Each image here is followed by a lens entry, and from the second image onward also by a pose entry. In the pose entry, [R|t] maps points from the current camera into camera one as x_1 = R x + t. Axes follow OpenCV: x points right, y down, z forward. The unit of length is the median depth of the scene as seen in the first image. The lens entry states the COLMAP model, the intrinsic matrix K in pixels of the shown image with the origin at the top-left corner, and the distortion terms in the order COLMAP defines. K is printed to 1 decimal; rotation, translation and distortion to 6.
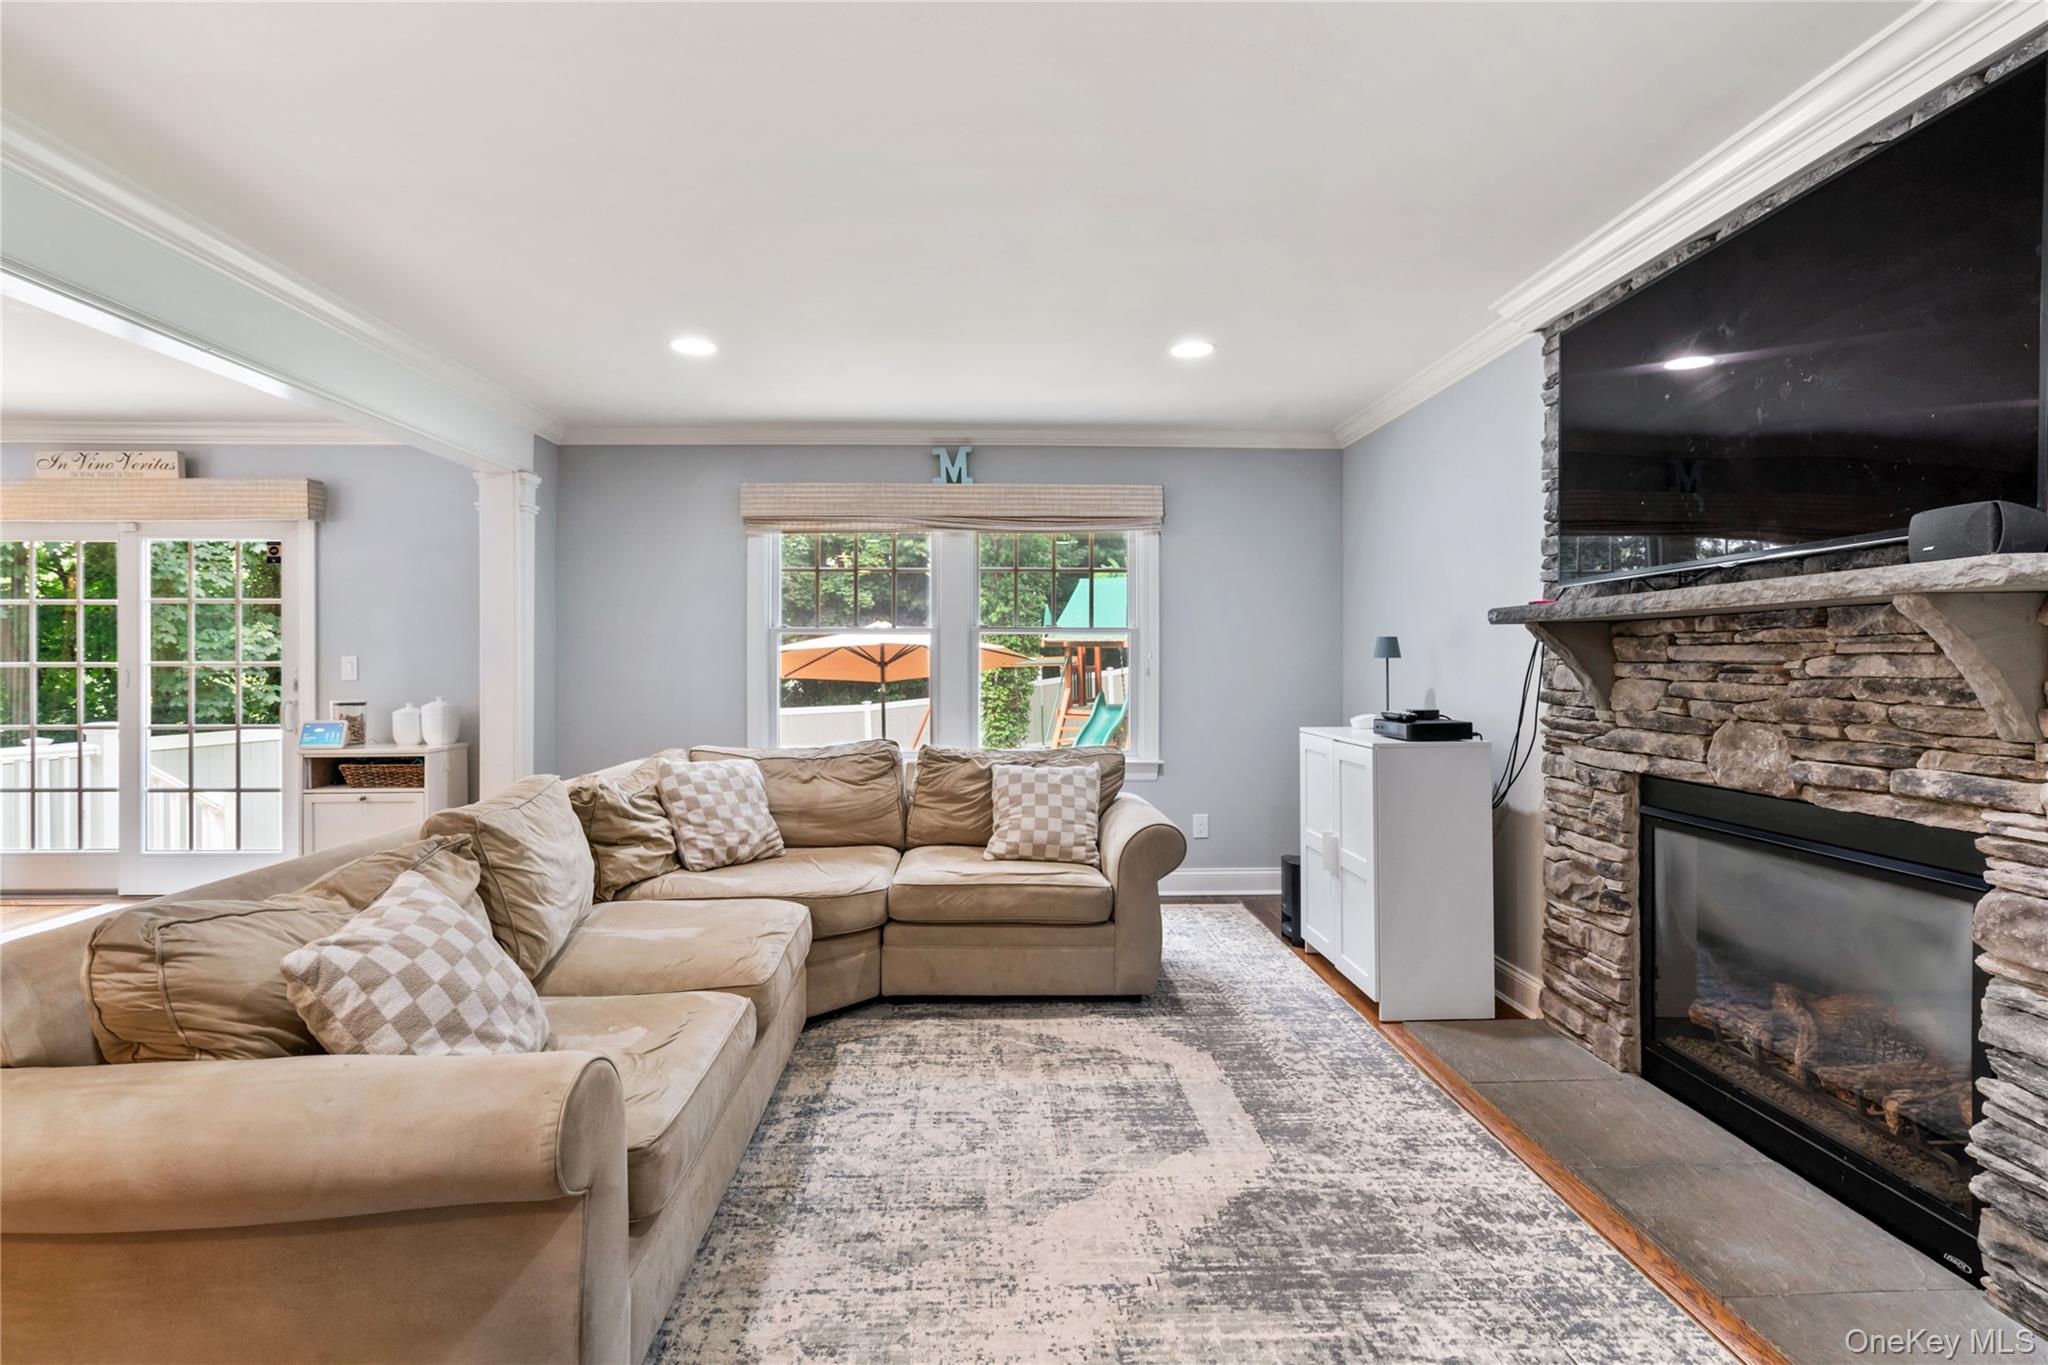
lens RADIAL K [[958.8, 0, 1023.1], [0, 958.8, 667.6], [0, 0, 1]] dist [-0.002213, 0.001150]
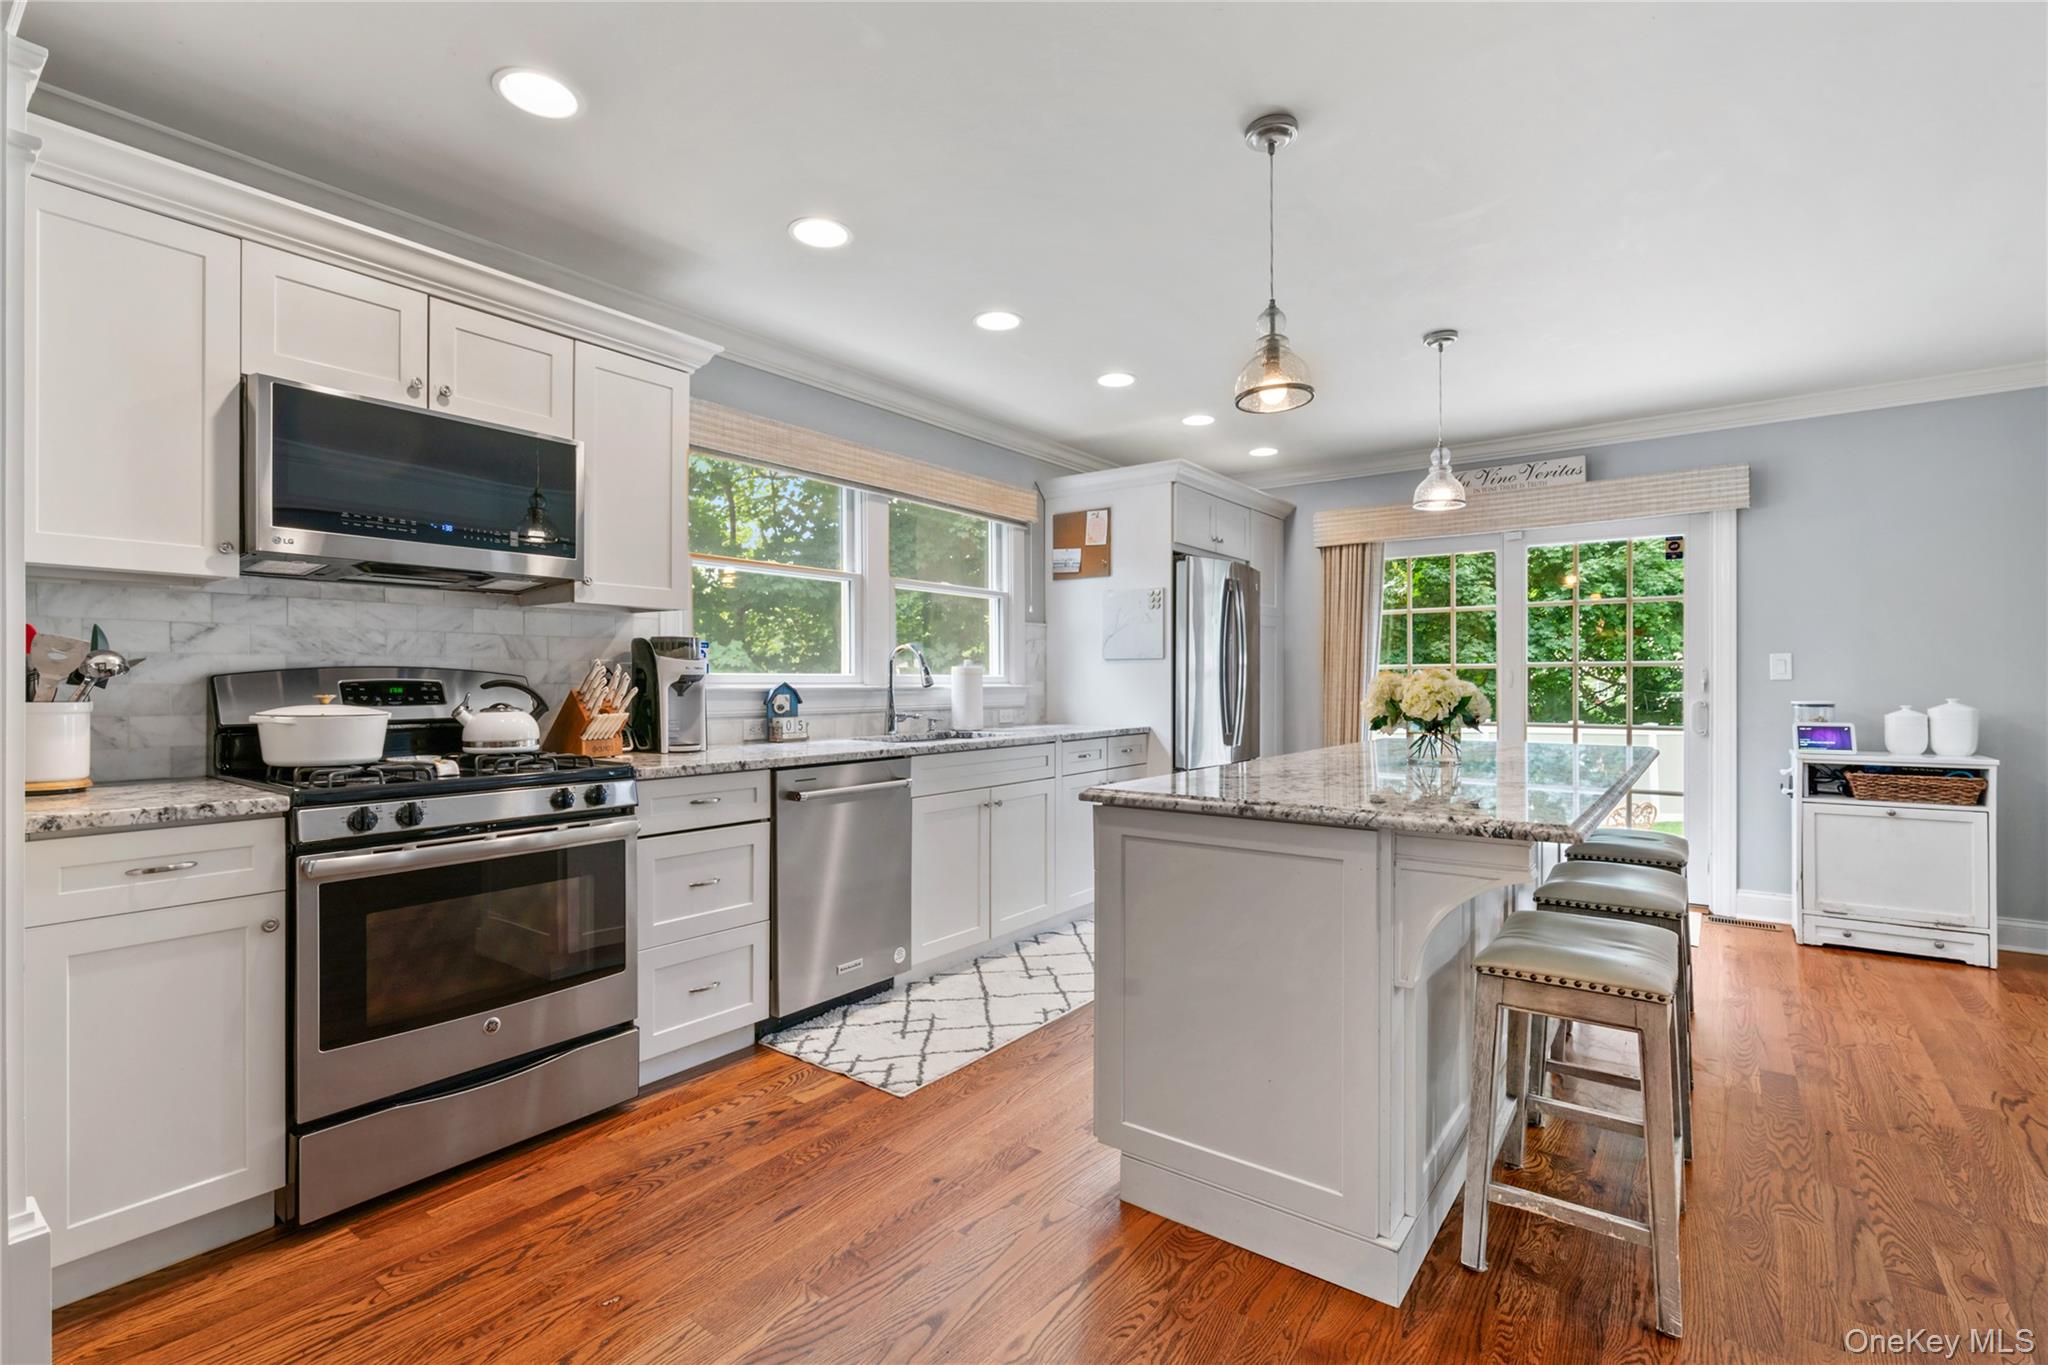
lens RADIAL K [[941.5, 0, 1011.1], [0, 941.5, 678.0], [0, 0, 1]] dist [0.000856, 0.000705]
pose [[0.775759, -0.002062, -0.631025, -1.156951], [-0.001505, 0.999986, -0.005118, 0.027780], [0.631027, 0.004920, 0.775745, -0.260862]]
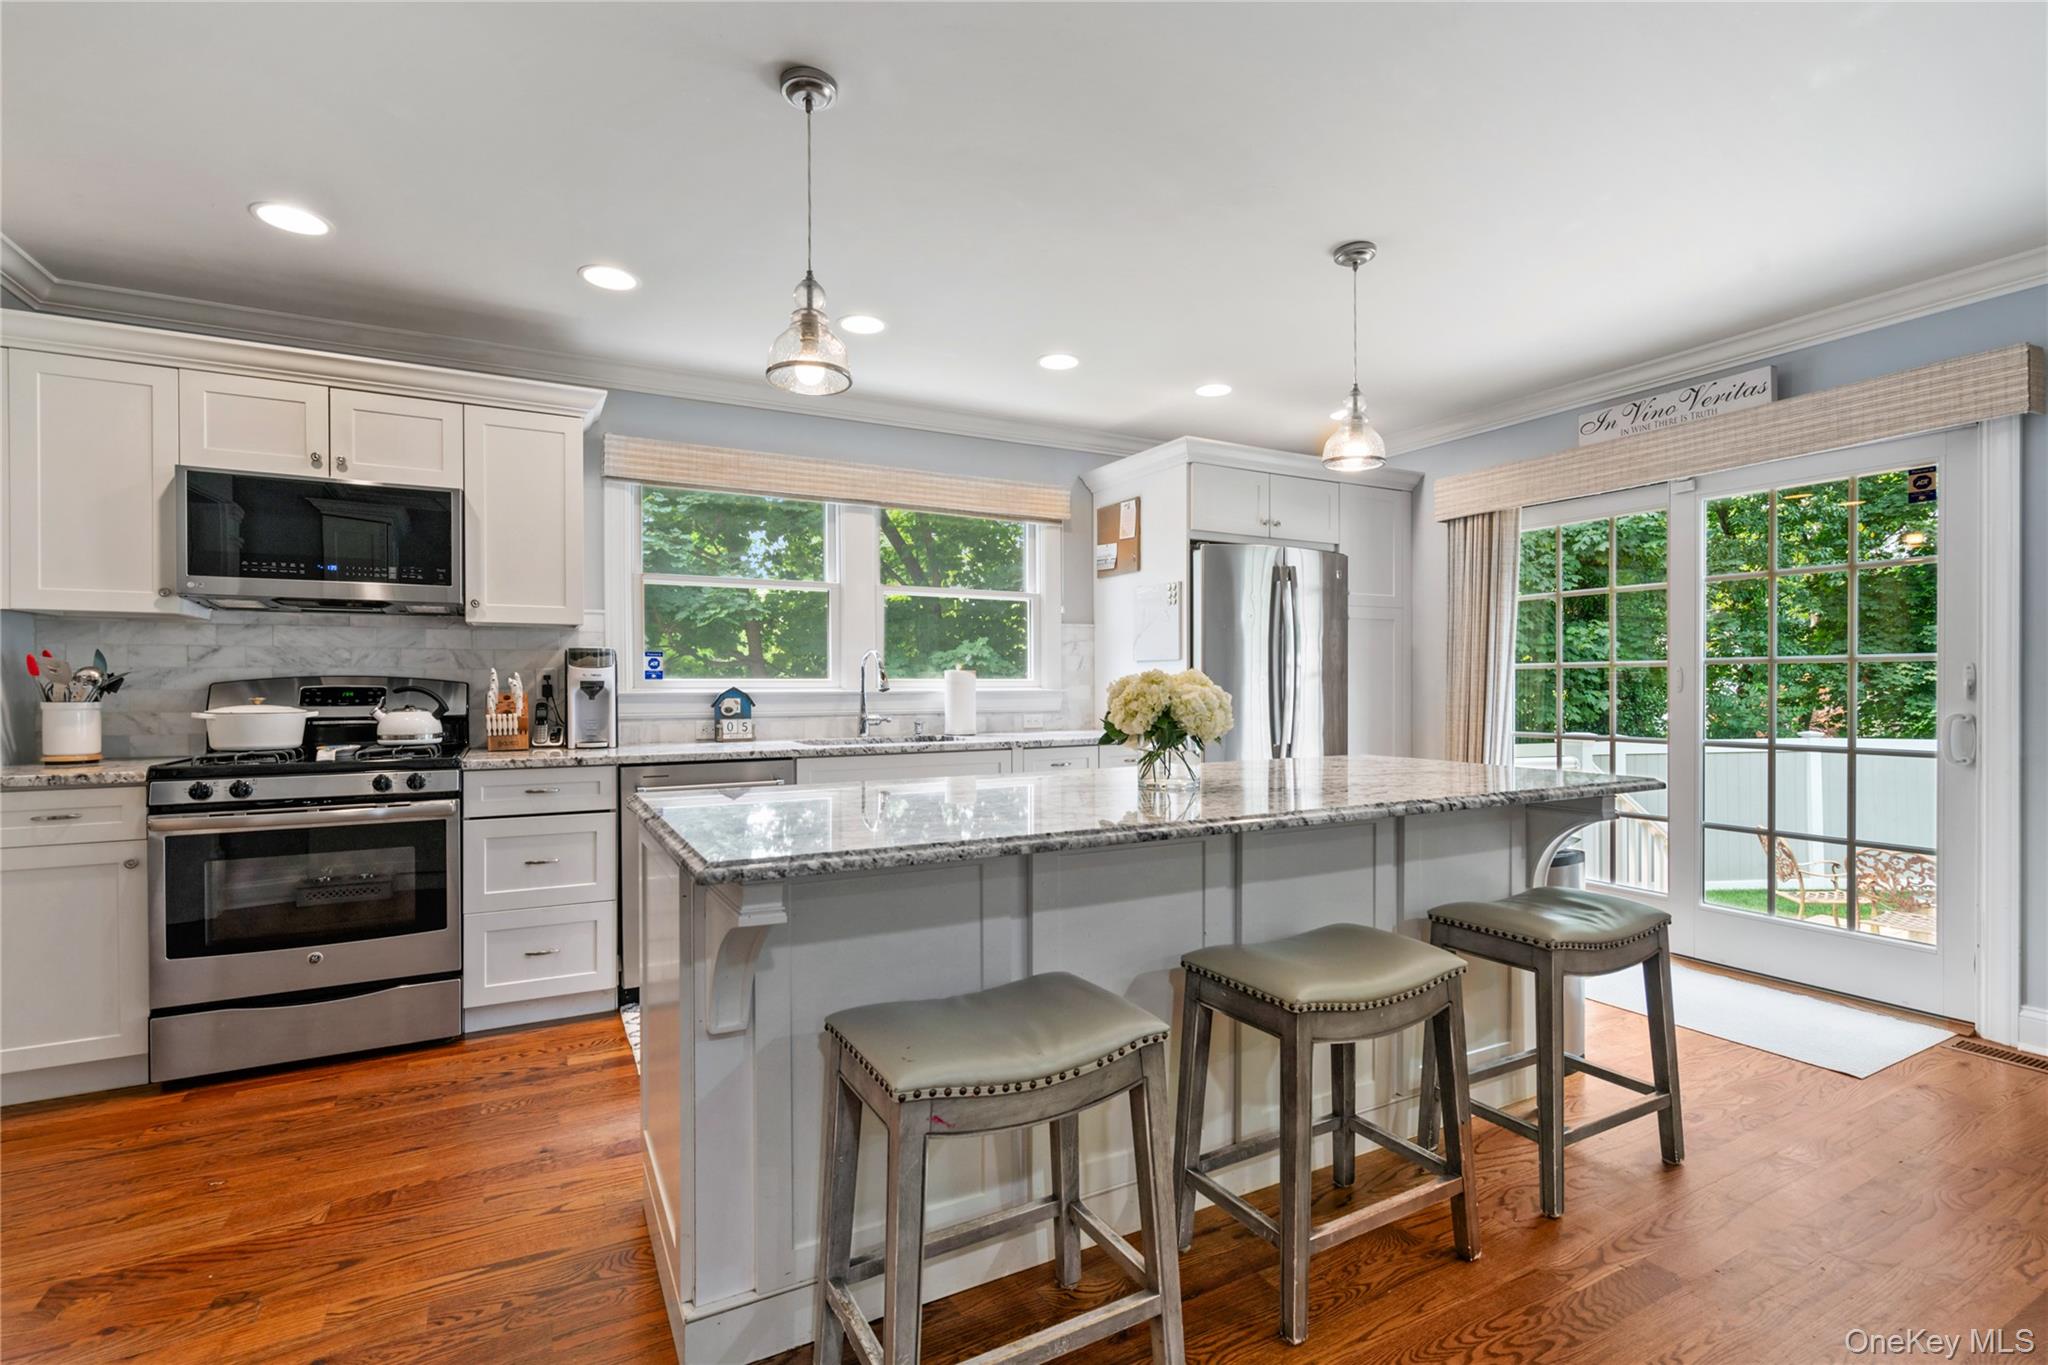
lens RADIAL K [[936.9, 0, 1010.3], [0, 936.9, 684.6], [0, 0, 1]] dist [0.000882, 0.000692]
pose [[0.437225, 0.000013, -0.899352, -0.792524], [0.000322, 1.000000, 0.000171, 0.024229], [0.899352, -0.000365, 0.437225, 0.275583]]
